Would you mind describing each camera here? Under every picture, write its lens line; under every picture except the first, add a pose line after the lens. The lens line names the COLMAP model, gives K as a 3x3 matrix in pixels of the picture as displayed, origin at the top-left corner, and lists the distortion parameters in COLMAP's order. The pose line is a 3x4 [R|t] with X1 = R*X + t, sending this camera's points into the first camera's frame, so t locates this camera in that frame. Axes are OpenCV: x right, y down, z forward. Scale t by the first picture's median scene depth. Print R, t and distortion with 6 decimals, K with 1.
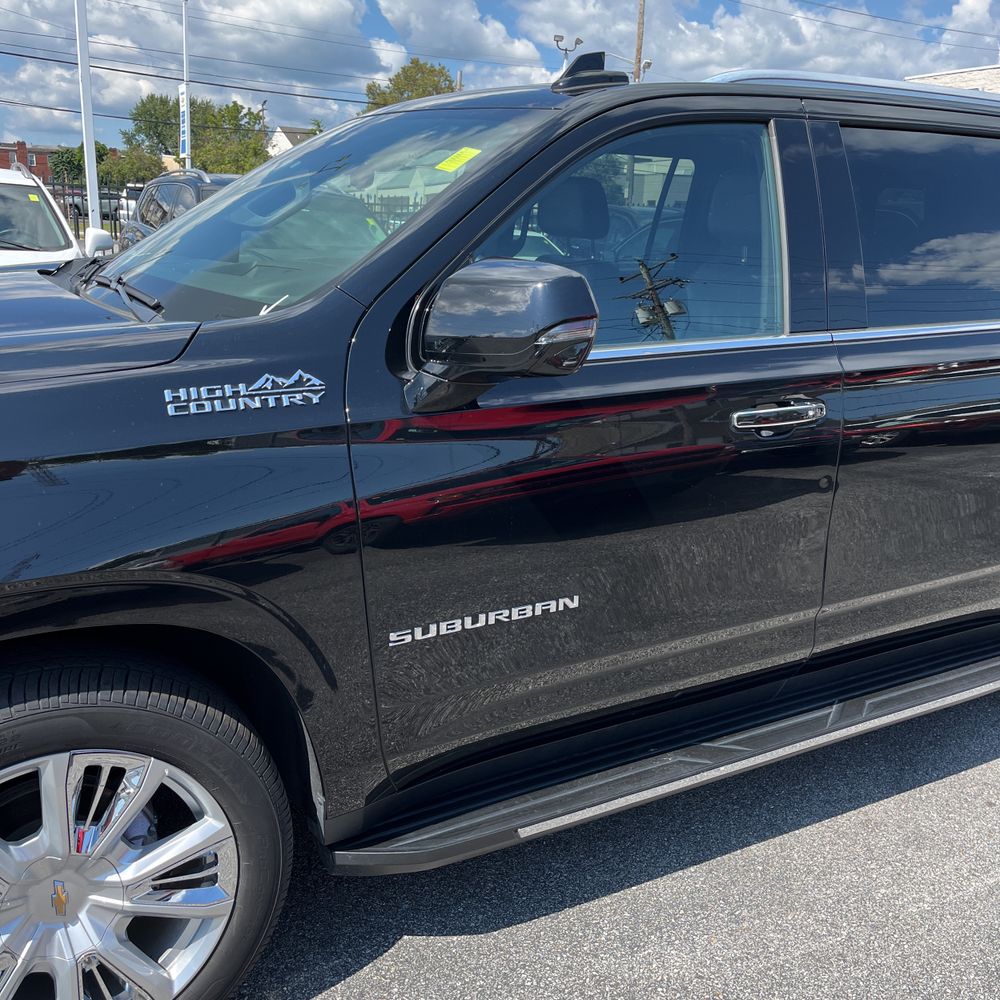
lens RADIAL K [[1012.5, 0, 503.3], [0, 1012.5, 502.2], [0, 0, 1]] dist [0.074035, -0.113516]
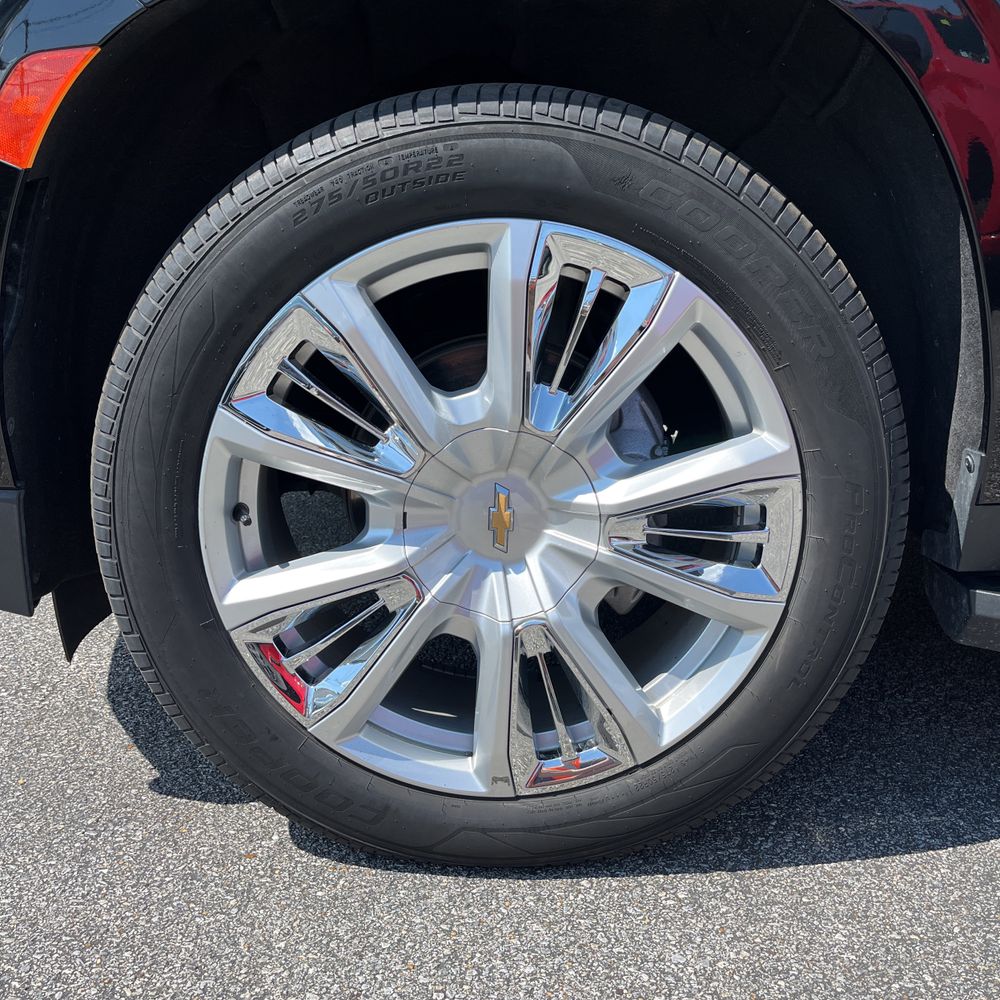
lens RADIAL K [[1012.5, 0, 503.3], [0, 1012.5, 502.2], [0, 0, 1]] dist [0.074035, -0.113516]
pose [[0.872098, 0.110754, -0.476633, -0.094111], [-0.117262, 0.992969, 0.016180, 0.228721], [0.475074, 0.041781, 0.878953, 0.299136]]
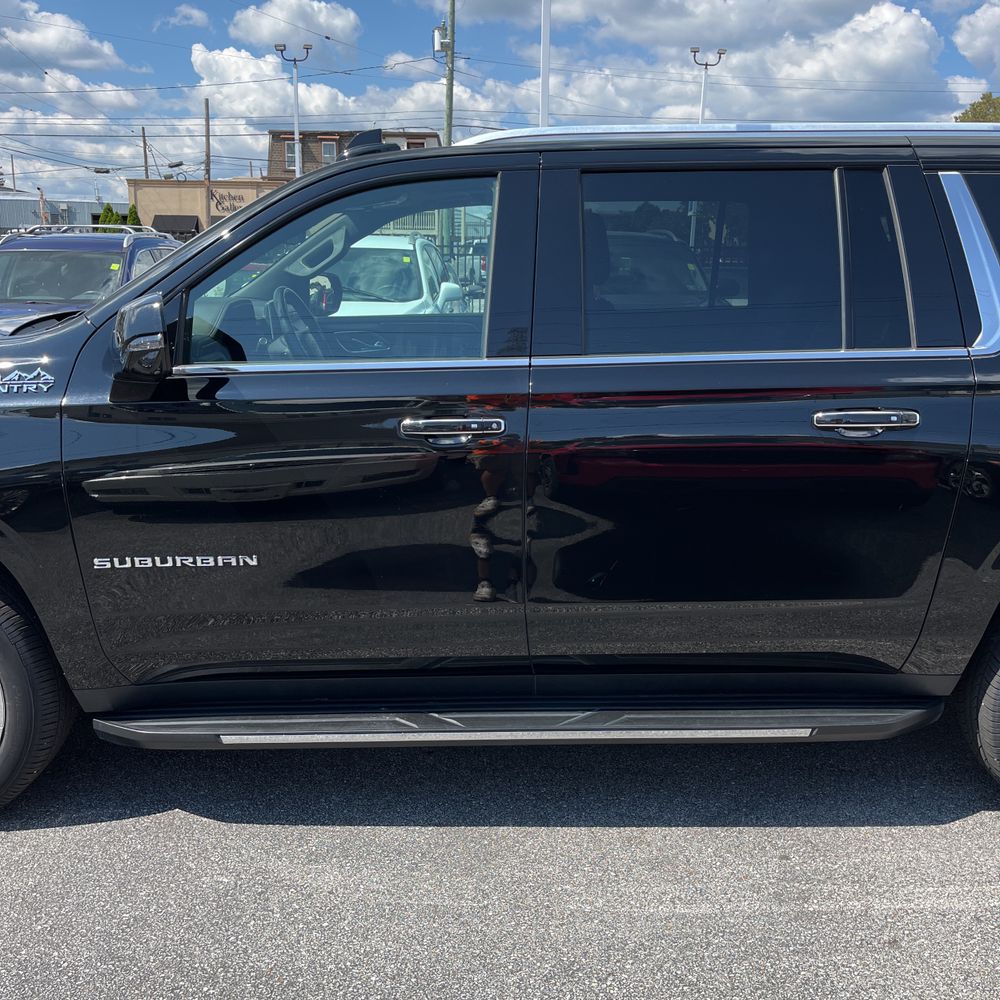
lens RADIAL K [[1019.0, 0, 500.0], [0, 1019.0, 500.0], [0, 0, 1]] dist [0.067003, -0.089690]
pose [[0.870583, 0.081120, -0.485289, 0.697812], [-0.105892, 0.994093, -0.023793, 0.015172], [0.480492, 0.072102, 0.874030, 0.016143]]
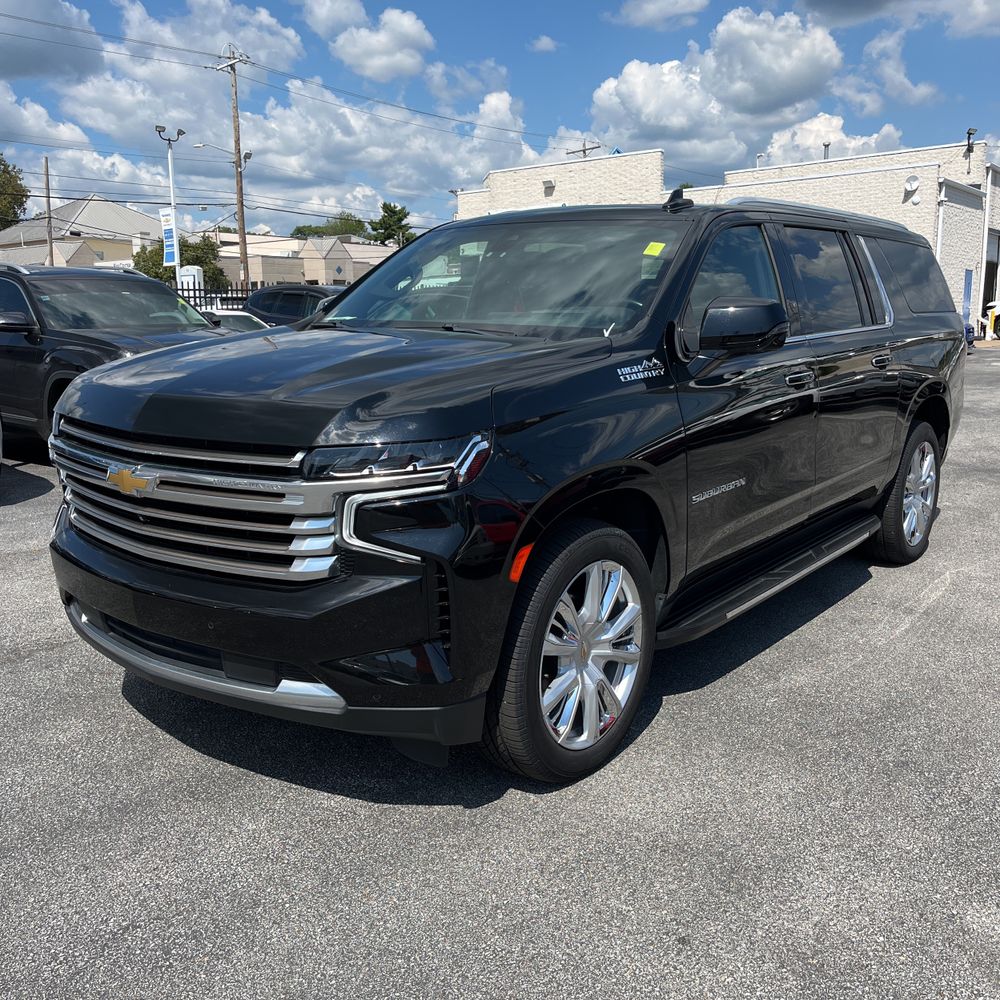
lens RADIAL K [[1012.5, 0, 503.3], [0, 1012.5, 502.2], [0, 0, 1]] dist [0.074035, -0.113516]
pose [[0.919378, -0.115435, 0.376057, -0.752371], [0.142956, 0.988659, -0.046018, 0.115630], [-0.366480, 0.096067, 0.925453, -0.399922]]
